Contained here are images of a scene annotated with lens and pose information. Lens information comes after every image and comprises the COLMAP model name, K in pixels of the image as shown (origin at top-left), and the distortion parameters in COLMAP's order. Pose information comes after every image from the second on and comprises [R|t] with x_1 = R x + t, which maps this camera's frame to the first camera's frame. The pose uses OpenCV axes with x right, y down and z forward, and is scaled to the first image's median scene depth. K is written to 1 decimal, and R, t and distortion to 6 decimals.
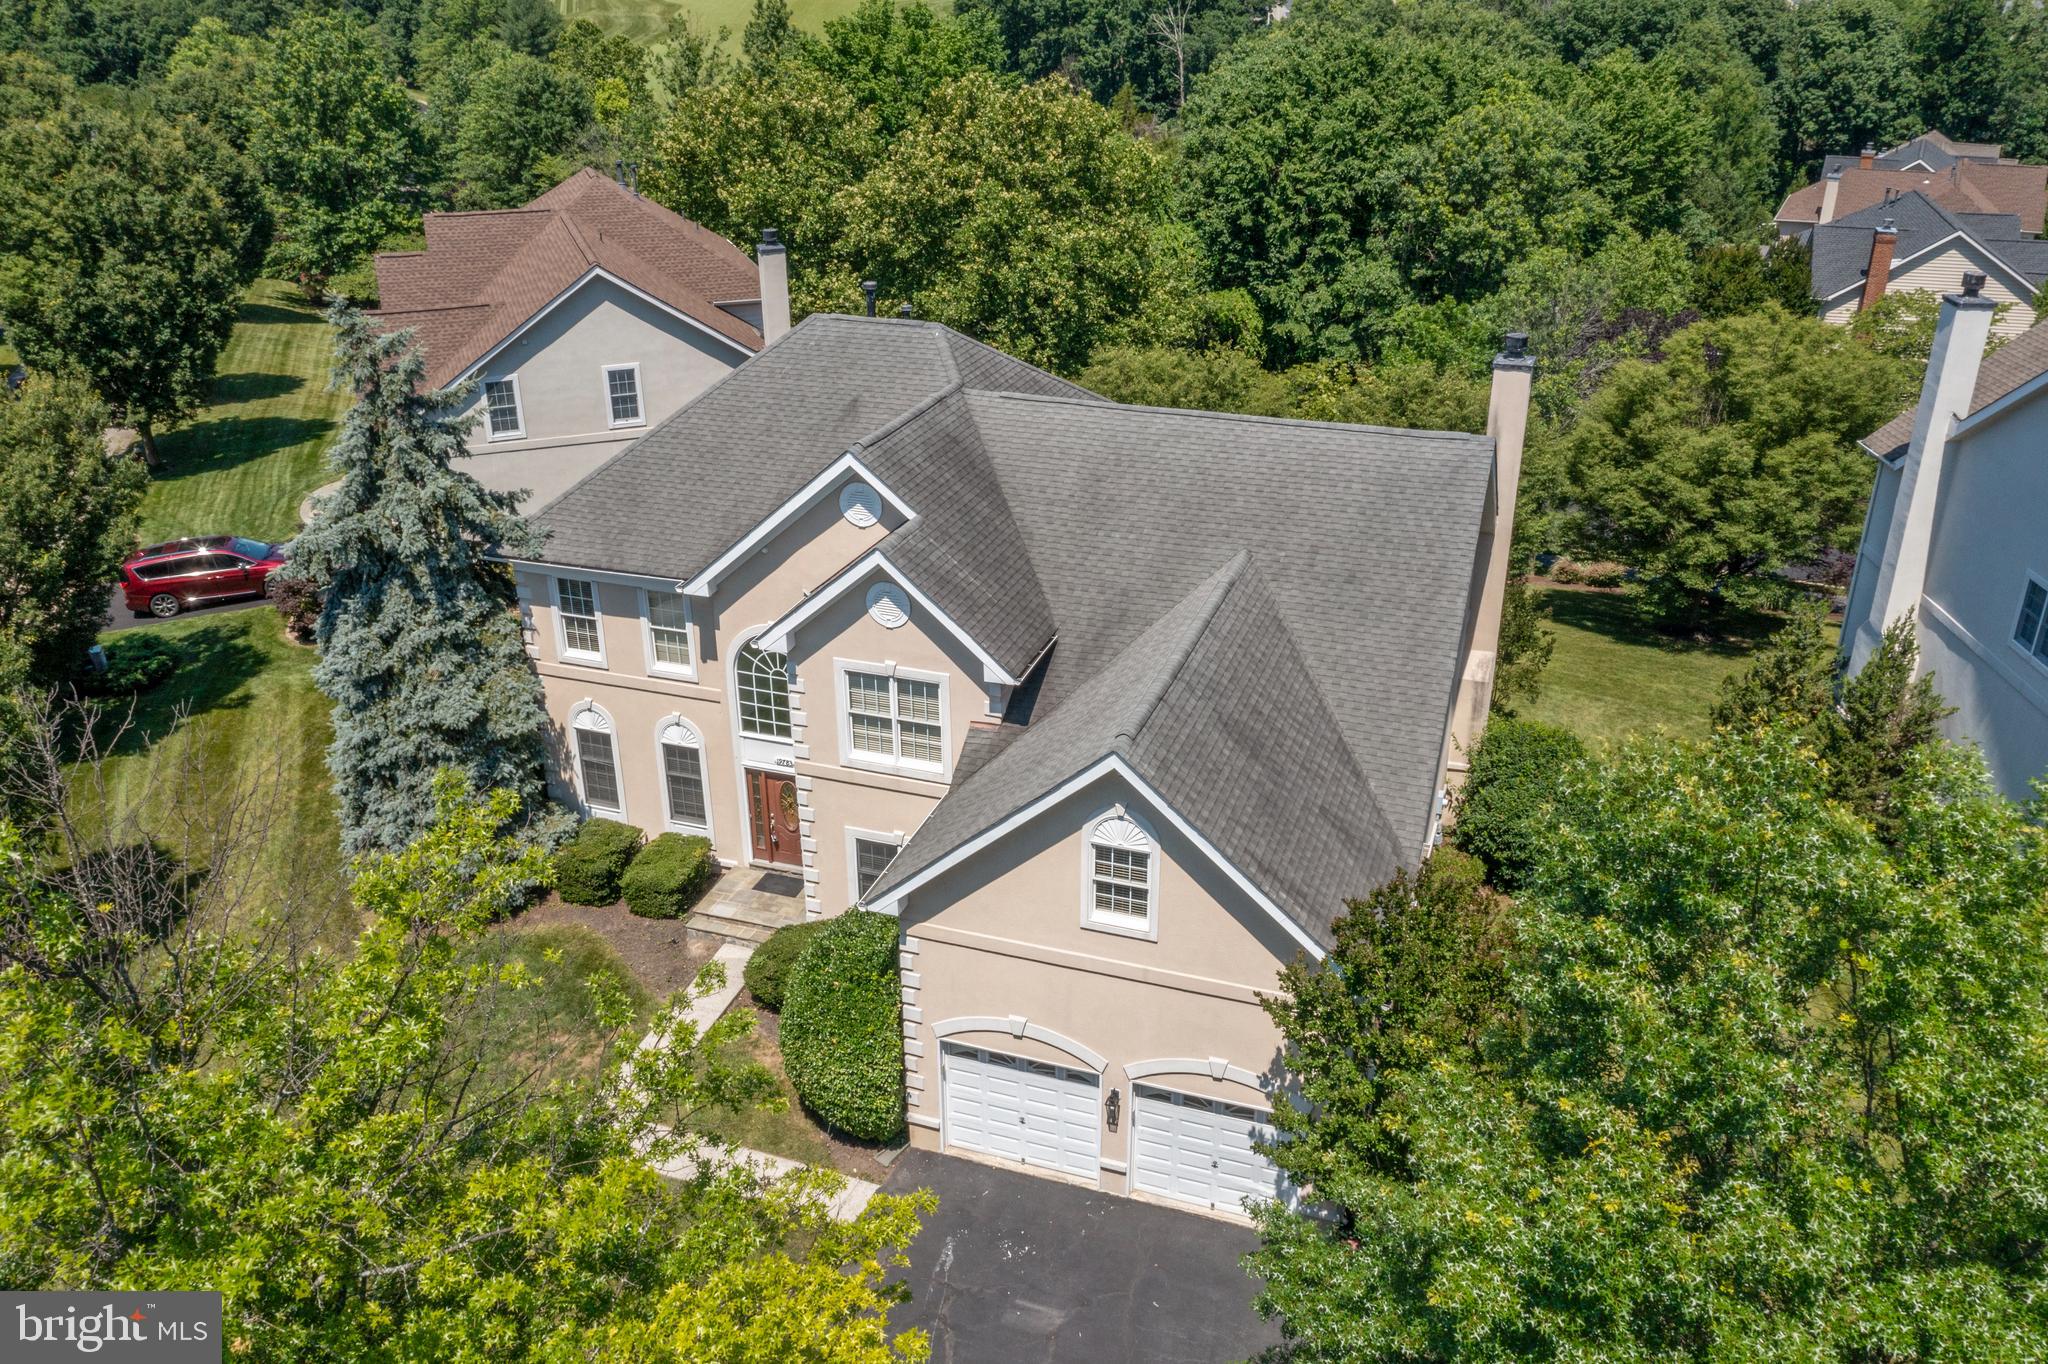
lens RADIAL K [[1570.5, 0, 1024.0], [0, 1570.5, 682.0], [0, 0, 1]] dist [-0.011446, 0.013363]
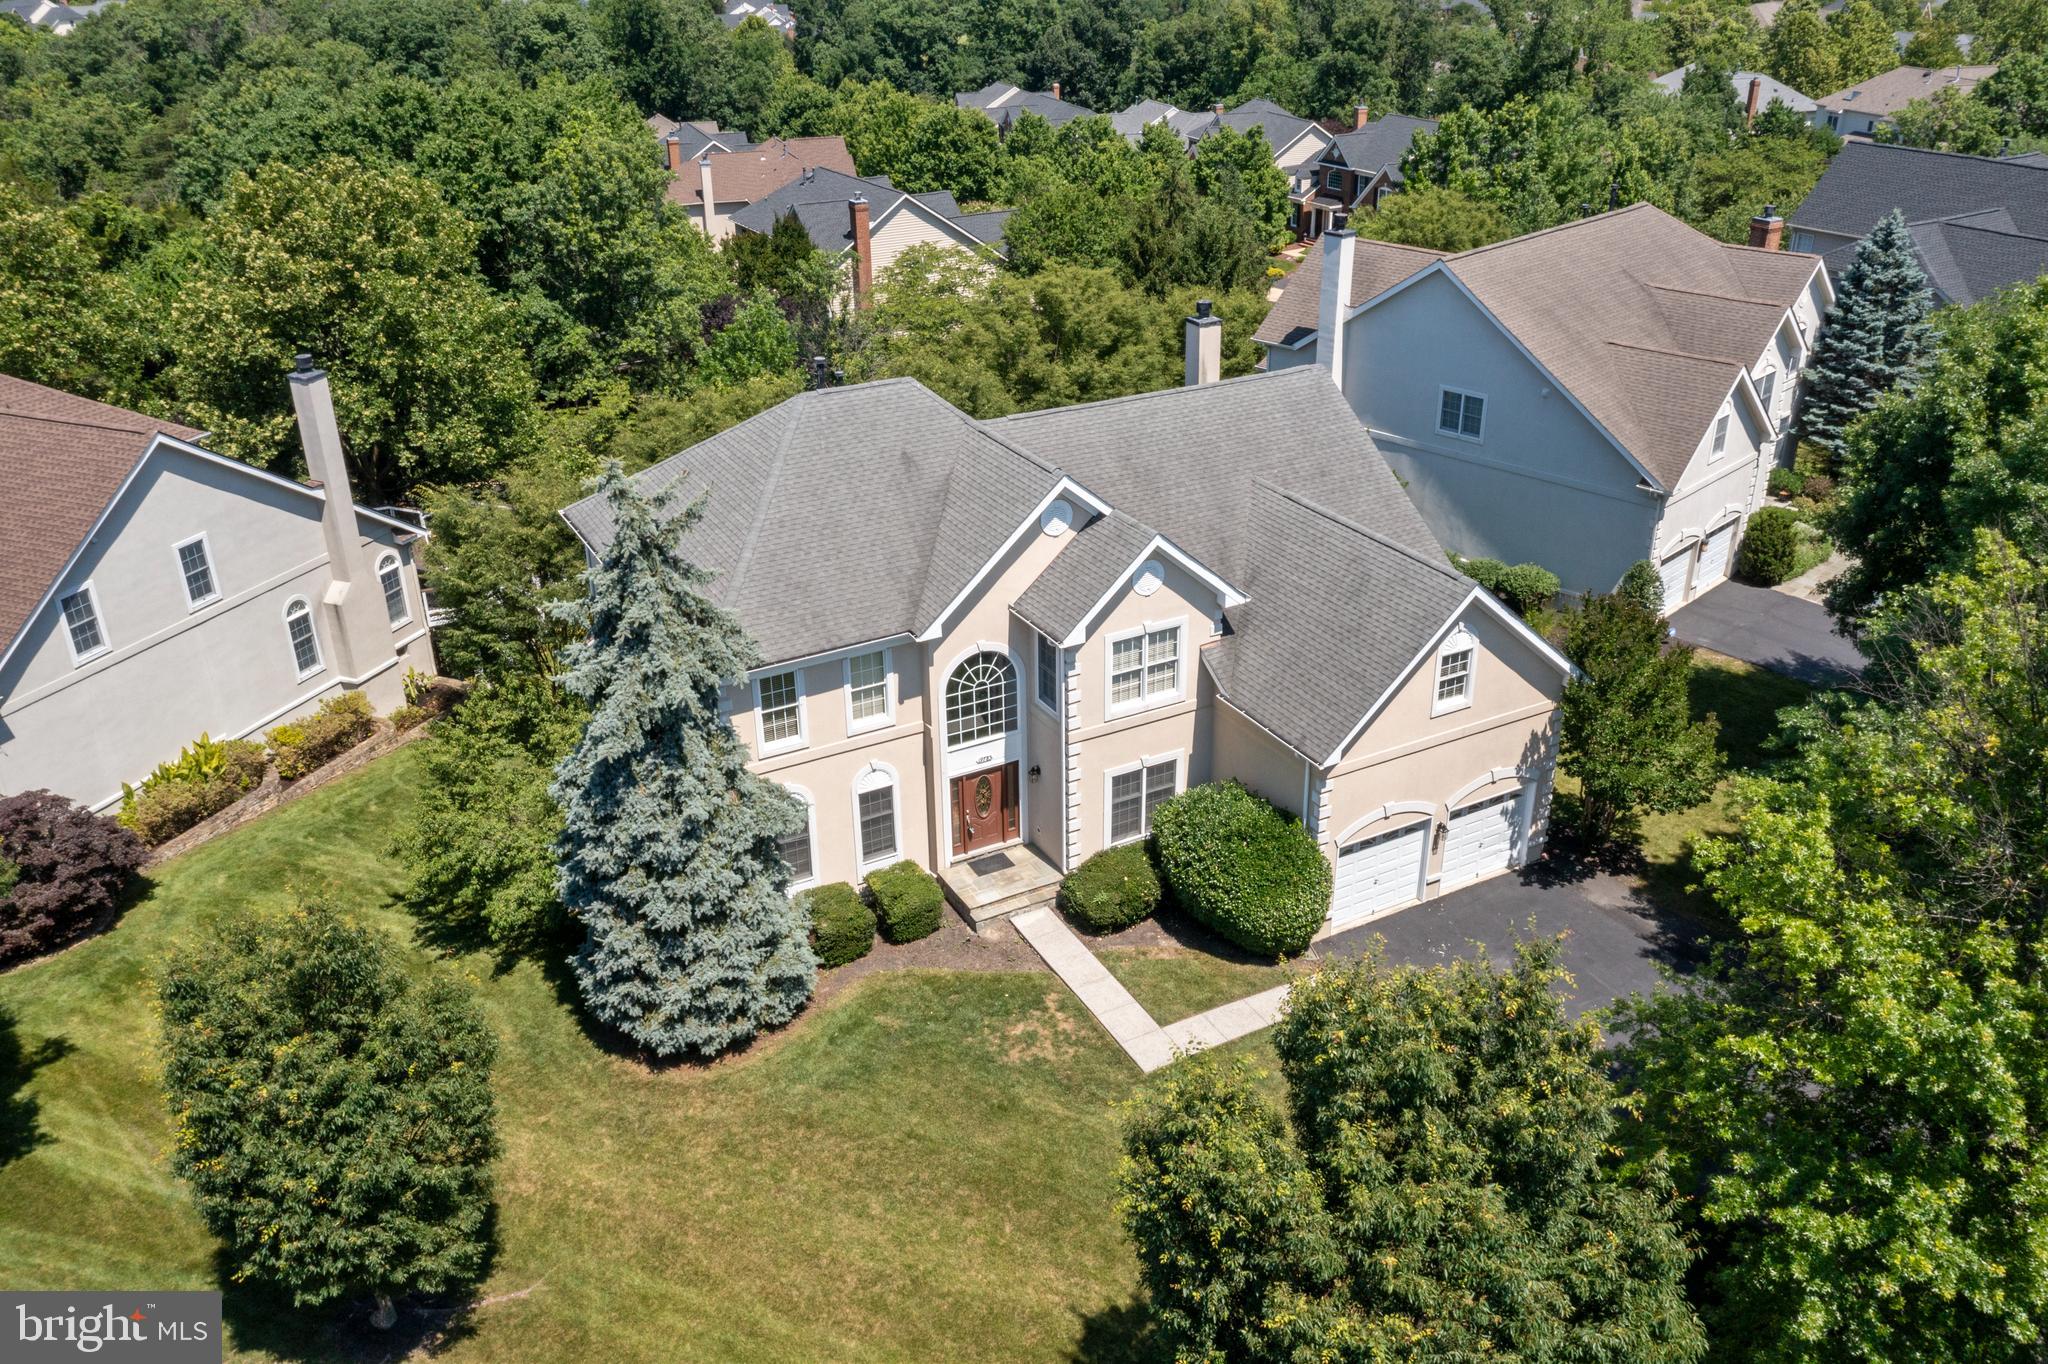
lens RADIAL K [[1581.2, 0, 984.7], [0, 1581.2, 678.7], [0, 0, 1]] dist [0.004235, 0.003638]
pose [[0.688285, -0.327320, 0.647399, -0.743469], [0.329824, 0.936047, 0.122604, -0.124120], [-0.646127, 0.129142, 0.752225, 0.084690]]
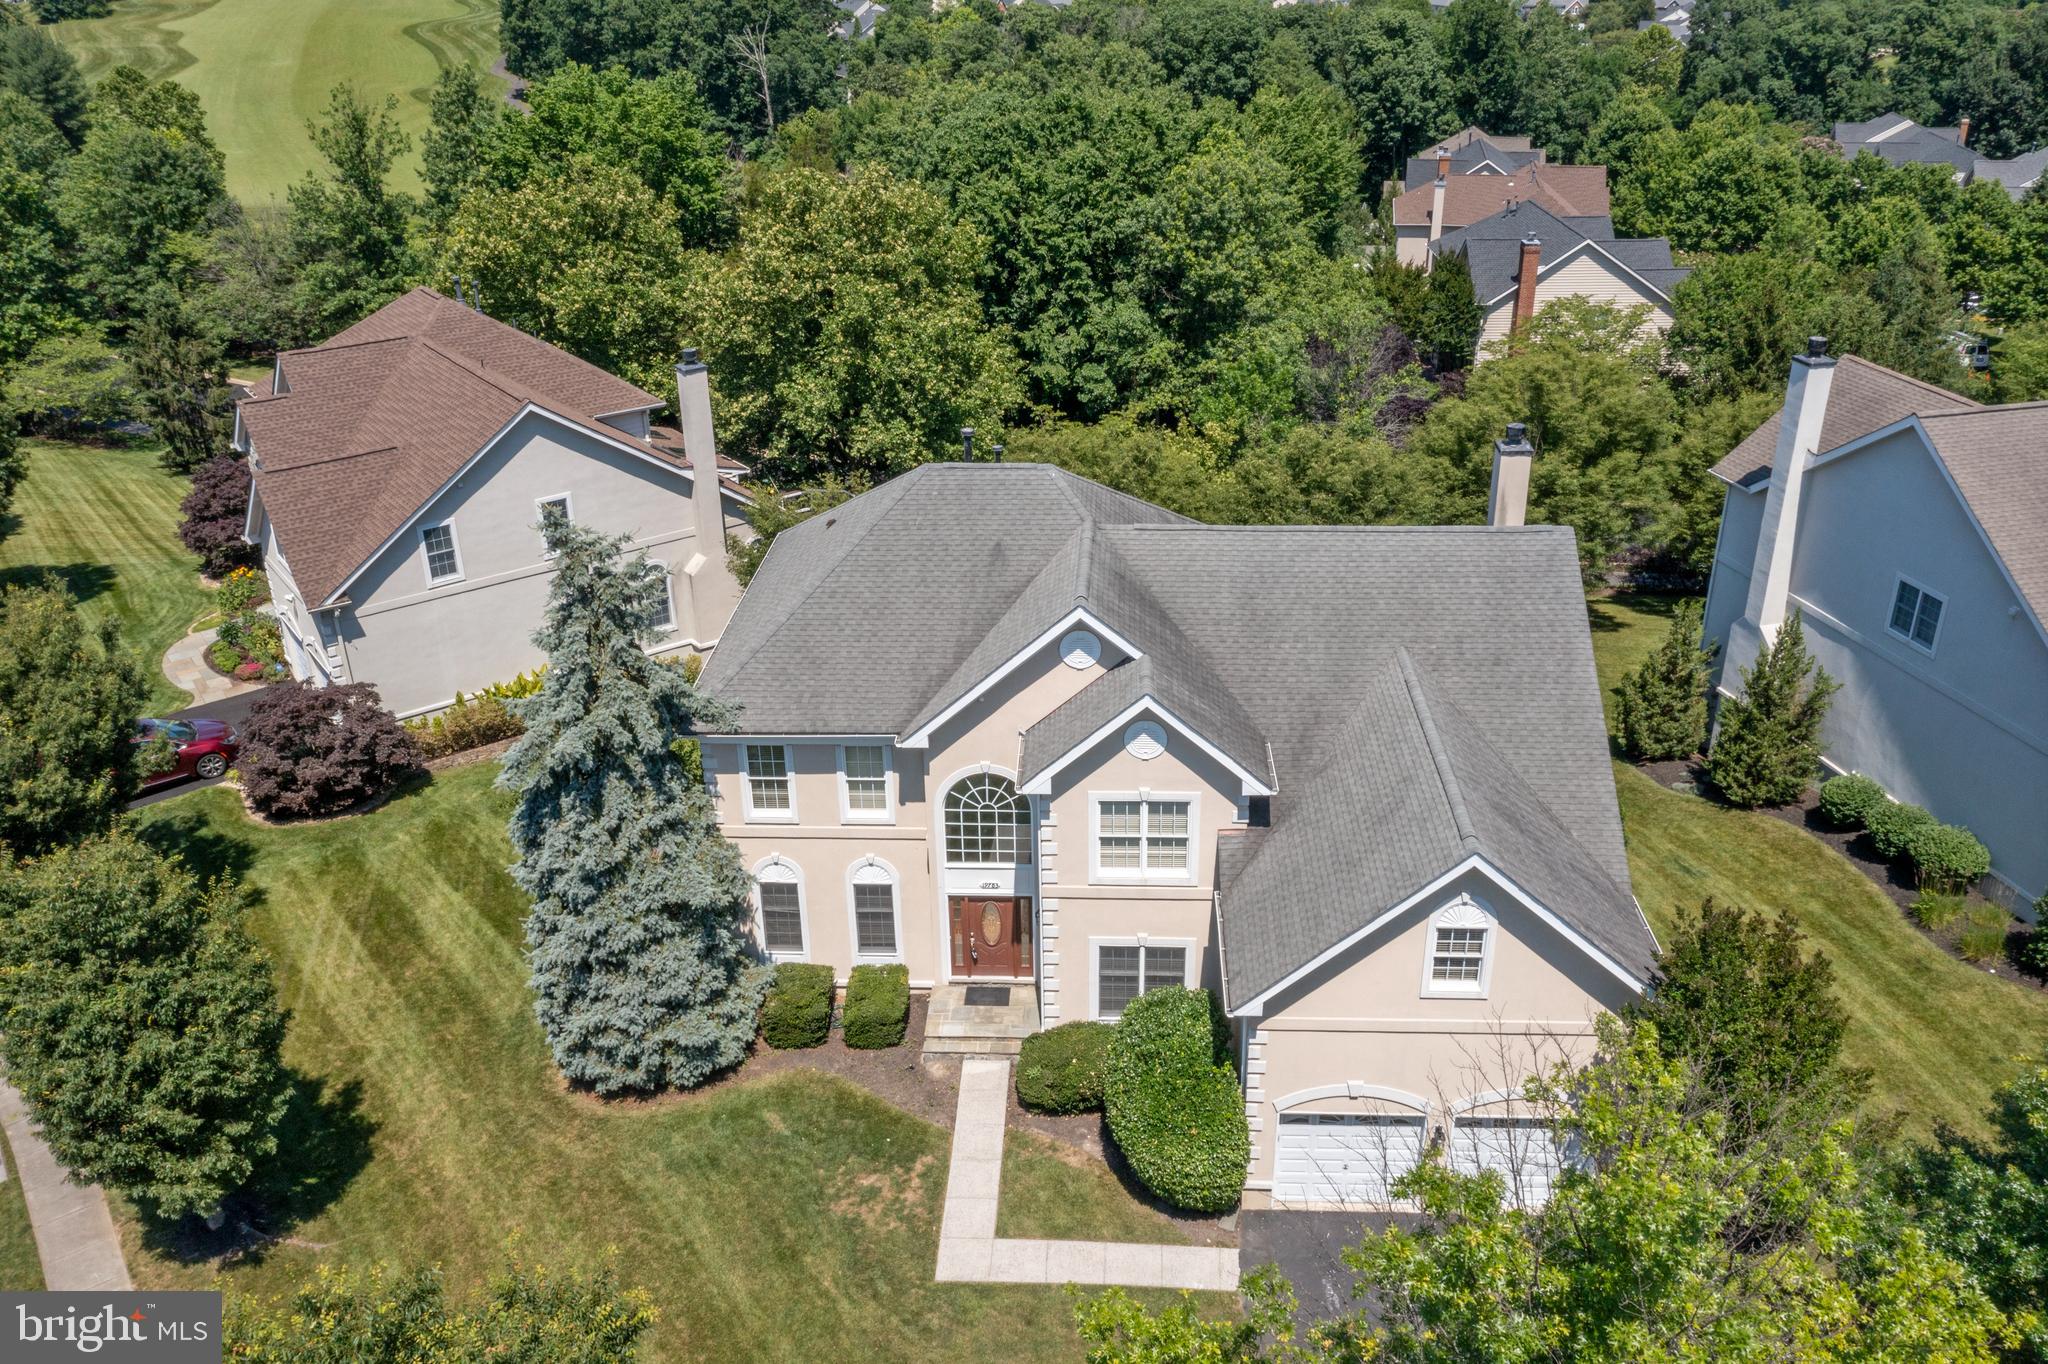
lens RADIAL K [[1562.7, 0, 1024.0], [0, 1562.7, 682.0], [0, 0, 1]] dist [-0.003354, 0.007672]
pose [[0.960108, -0.132977, 0.245988, -0.311965], [0.132571, 0.991005, 0.018286, -0.086527], [-0.246207, 0.015055, 0.969100, -0.045349]]
